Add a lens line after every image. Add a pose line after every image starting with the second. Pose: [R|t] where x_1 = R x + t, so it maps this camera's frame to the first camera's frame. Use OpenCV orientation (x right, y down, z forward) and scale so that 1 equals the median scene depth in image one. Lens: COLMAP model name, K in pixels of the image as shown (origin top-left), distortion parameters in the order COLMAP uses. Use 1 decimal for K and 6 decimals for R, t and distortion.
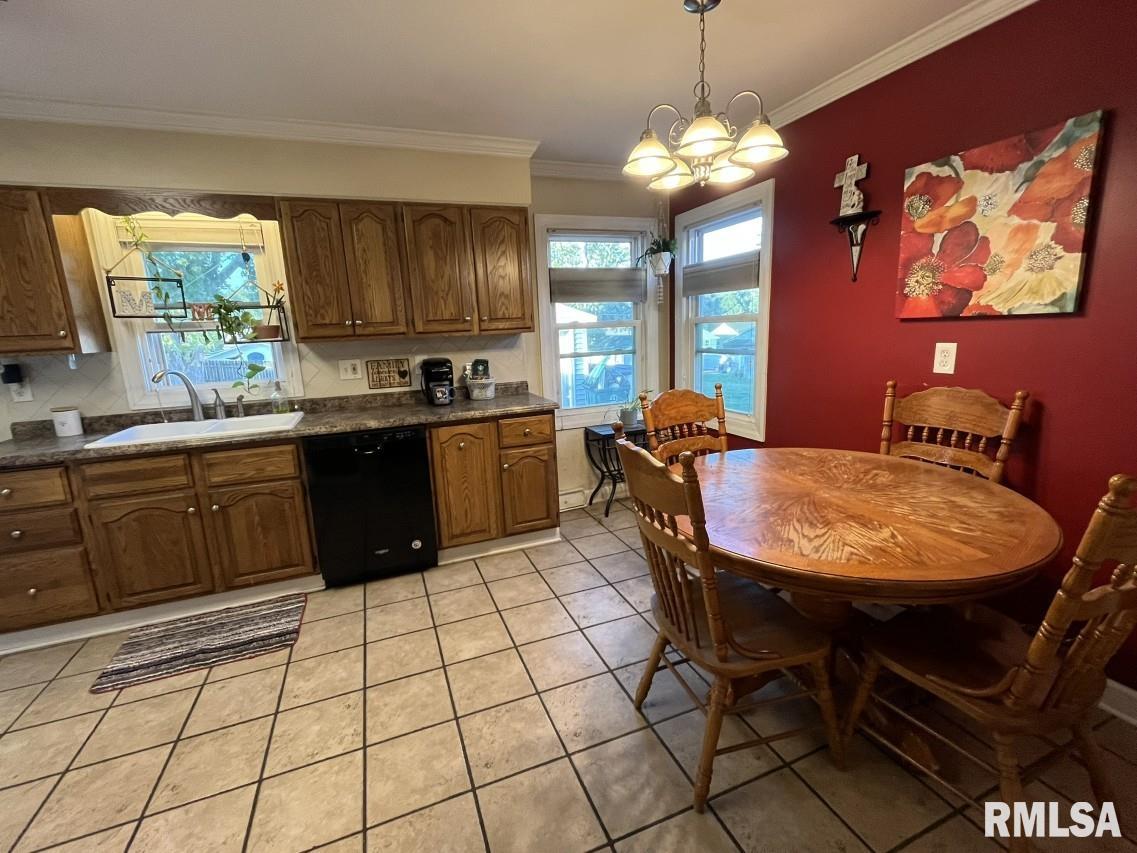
lens RADIAL K [[498.6, 0, 566.0], [0, 498.6, 426.6], [0, 0, 1]] dist [-0.003030, -0.000079]
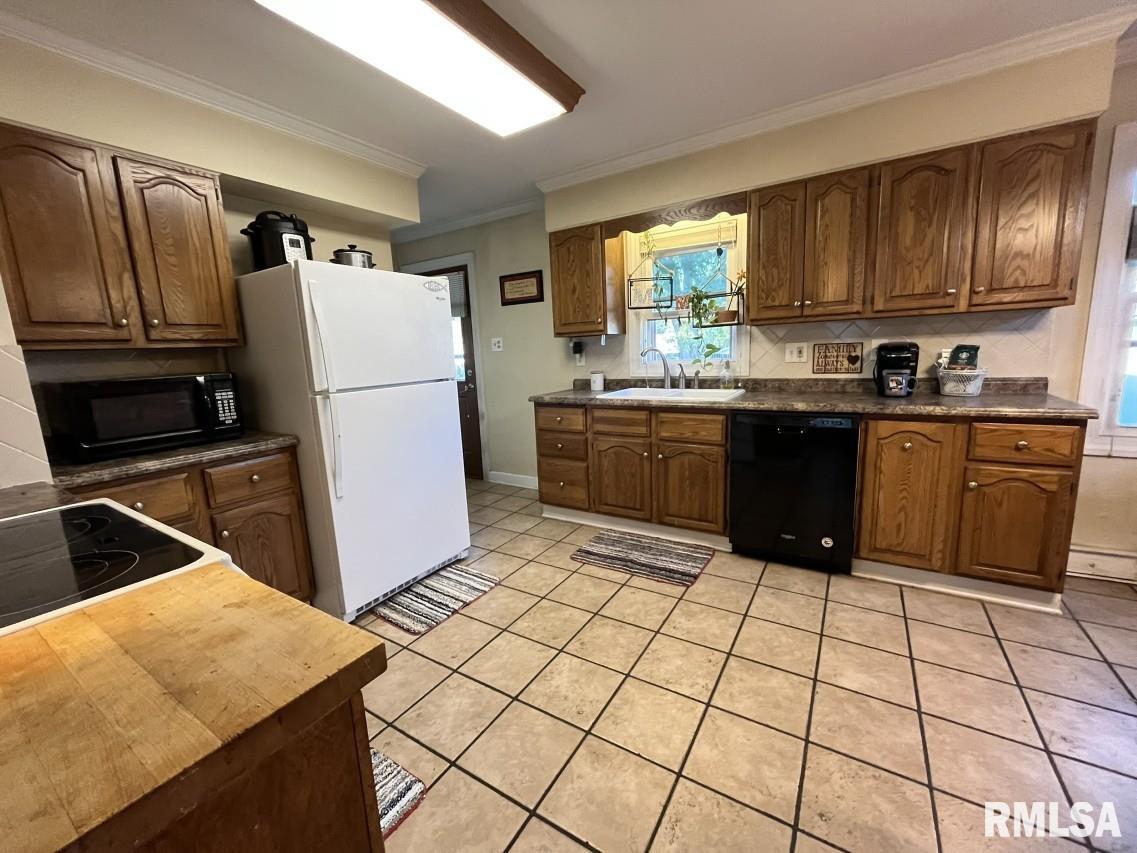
lens RADIAL K [[459.3, 0, 566.5], [0, 459.3, 426.0], [0, 0, 1]] dist [-0.002473, -0.000340]
pose [[0.589492, 0.150019, -0.793722, 0.061736], [-0.137153, 0.986924, 0.084673, 0.020376], [0.796046, 0.058948, 0.602359, 0.101750]]
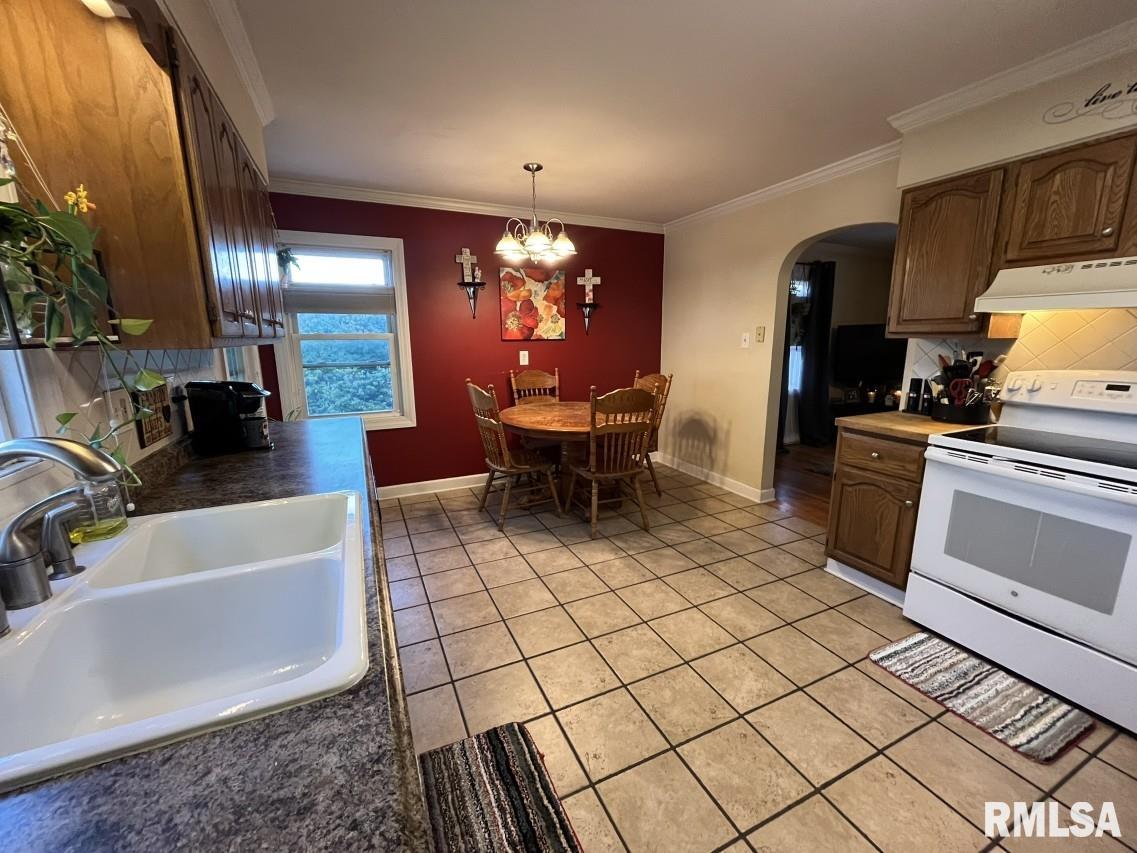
lens RADIAL K [[459.3, 0, 566.5], [0, 459.3, 426.0], [0, 0, 1]] dist [-0.002473, -0.000340]
pose [[-0.057315, -0.149073, 0.987164, -1.063243], [0.203438, 0.966299, 0.157733, -0.103283], [-0.977409, 0.209867, -0.025056, 0.748060]]
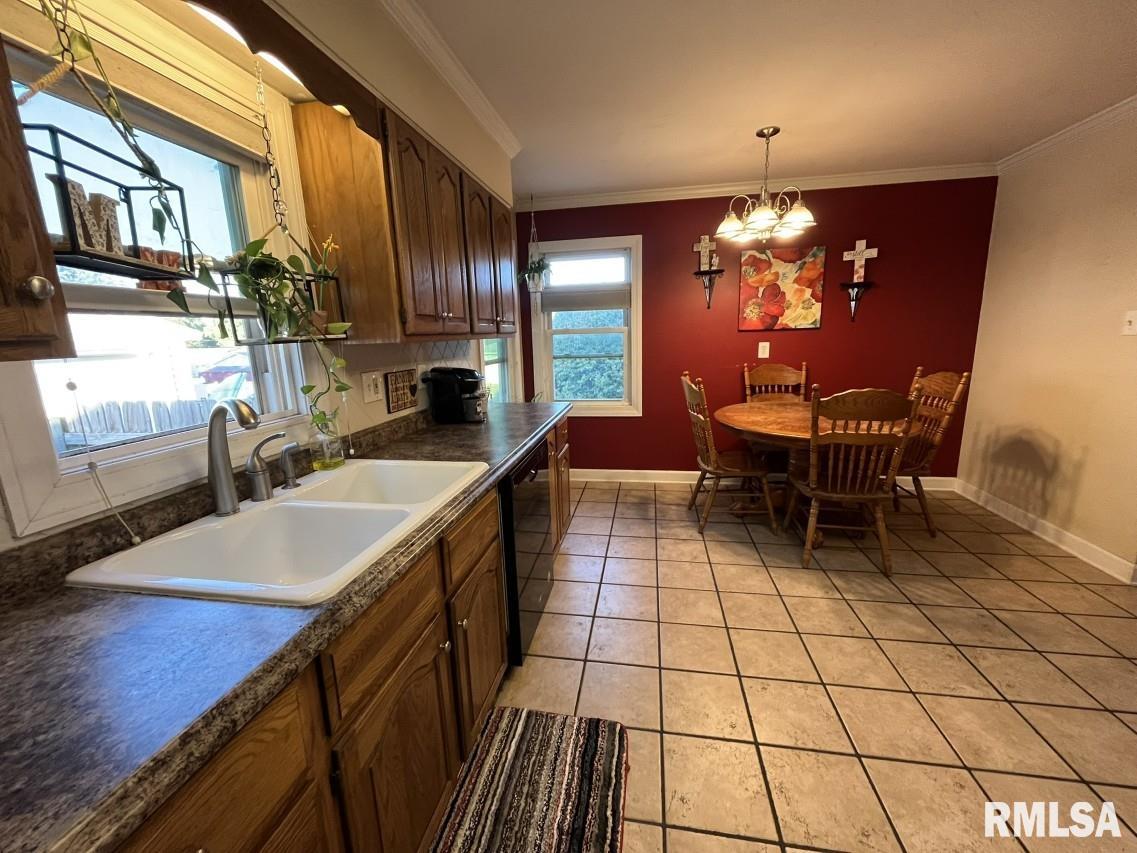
lens RADIAL K [[459.3, 0, 566.5], [0, 459.3, 426.0], [0, 0, 1]] dist [-0.002473, -0.000340]
pose [[0.526048, -0.141494, 0.838601, -0.994947], [0.174138, 0.983091, 0.056638, -0.064507], [-0.832436, 0.116238, 0.541793, 0.561205]]
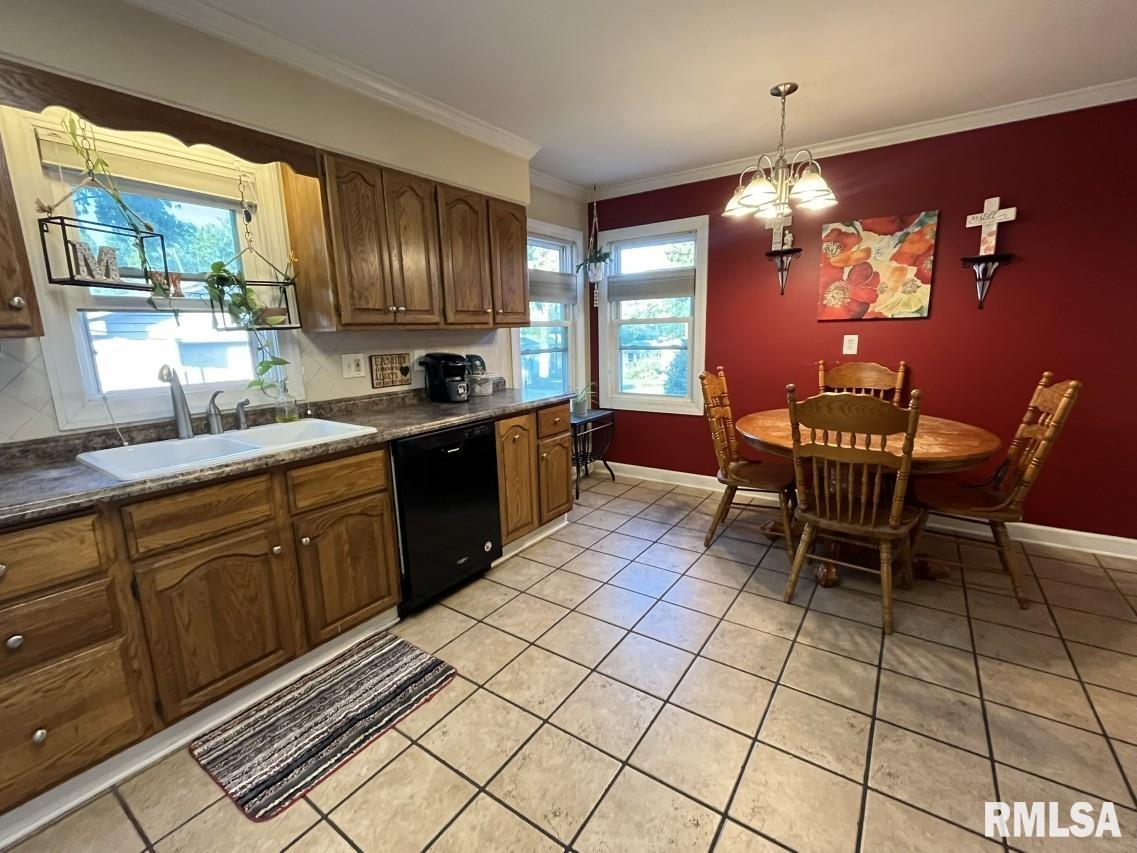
lens RADIAL K [[498.6, 0, 566.0], [0, 498.6, 426.6], [0, 0, 1]] dist [-0.003030, -0.000079]
pose [[0.833858, -0.084306, 0.545503, -0.732614], [0.098498, 0.995132, 0.003231, 0.024500], [-0.543120, 0.051036, 0.838103, 0.129615]]
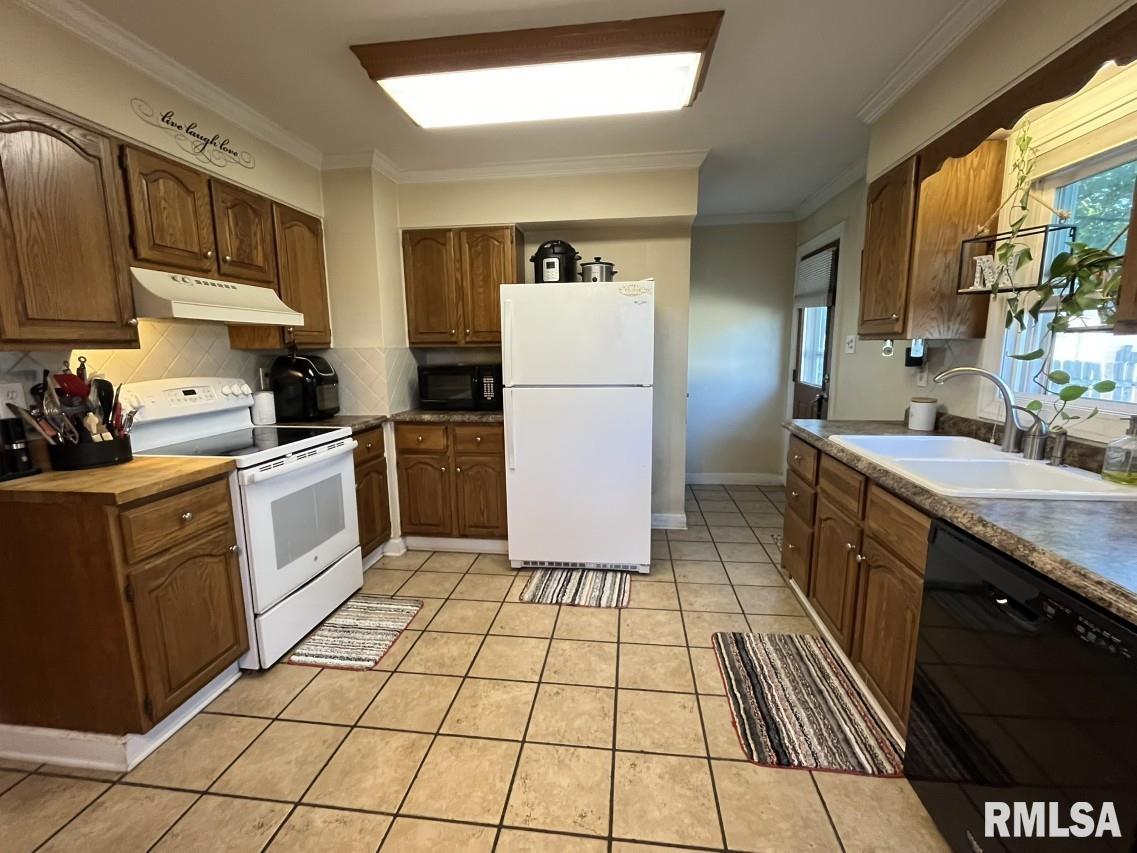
lens RADIAL K [[498.6, 0, 566.0], [0, 498.6, 426.6], [0, 0, 1]] dist [-0.003030, -0.000079]
pose [[-0.481130, 0.187849, -0.856287, 0.085490], [-0.137432, 0.948532, 0.285305, -0.159268], [0.865810, 0.254950, -0.430551, 0.845172]]
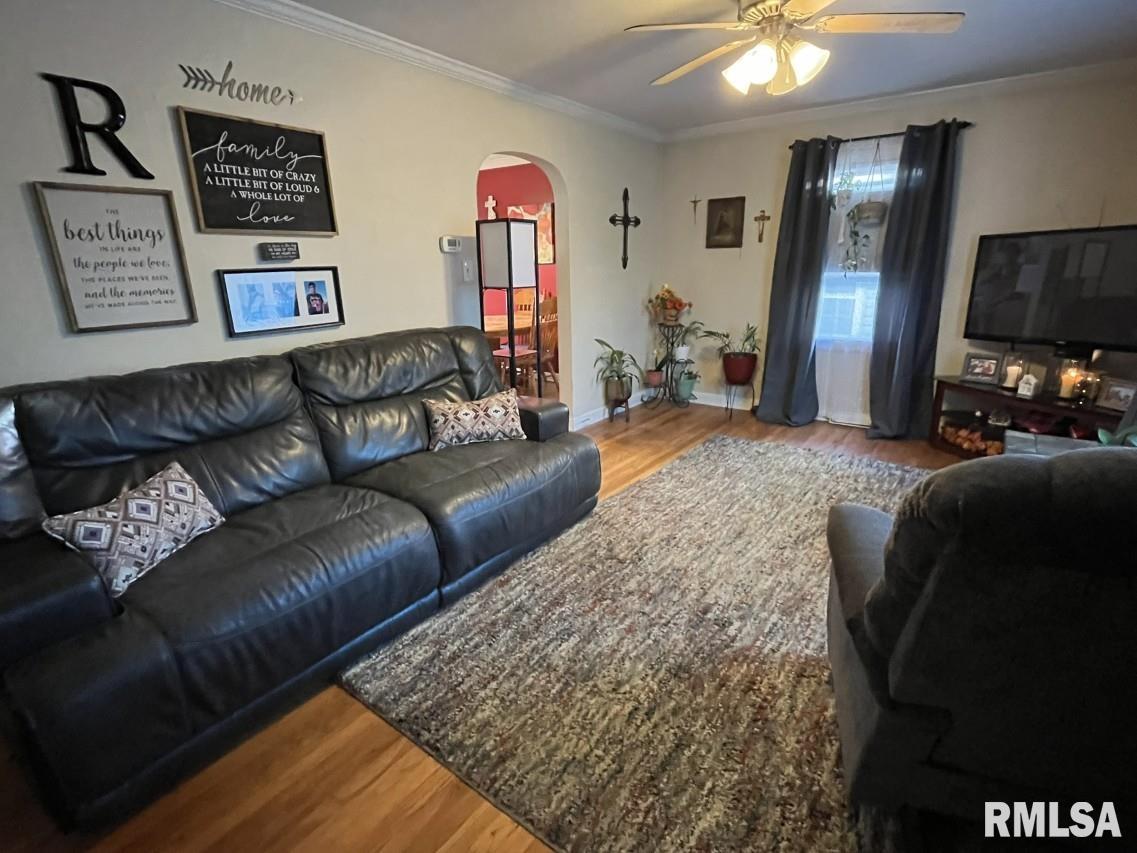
lens RADIAL K [[562.6, 0, 568.5], [0, 562.6, 426.5], [0, 0, 1]] dist [-0.001020, -0.001223]
pose [[0.844614, -0.125116, 0.520550, -0.619894], [0.085872, 0.991380, 0.098952, 0.311243], [-0.528444, -0.038876, 0.848078, -1.451210]]
